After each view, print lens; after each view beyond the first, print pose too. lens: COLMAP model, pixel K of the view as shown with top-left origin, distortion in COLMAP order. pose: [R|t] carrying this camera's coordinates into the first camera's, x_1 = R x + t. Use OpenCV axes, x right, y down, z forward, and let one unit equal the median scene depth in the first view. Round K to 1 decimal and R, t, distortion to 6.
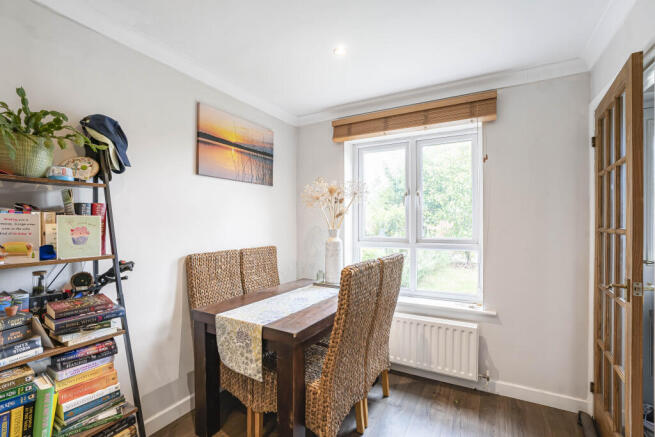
lens RADIAL K [[302.6, 0, 307.3], [0, 302.6, 222.9], [0, 0, 1]] dist [0.002042, 0.002445]
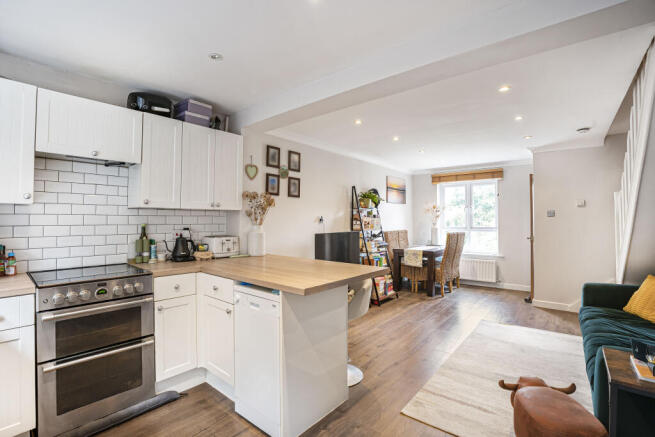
lens RADIAL K [[302.6, 0, 327.0], [0, 302.6, 217.0], [0, 0, 1]] dist [0.002042, 0.002445]
pose [[0.994816, -0.001349, -0.101687, -0.526126], [0.000164, 0.999932, -0.011659, 0.004116], [0.101696, 0.011582, 0.994748, -1.506705]]
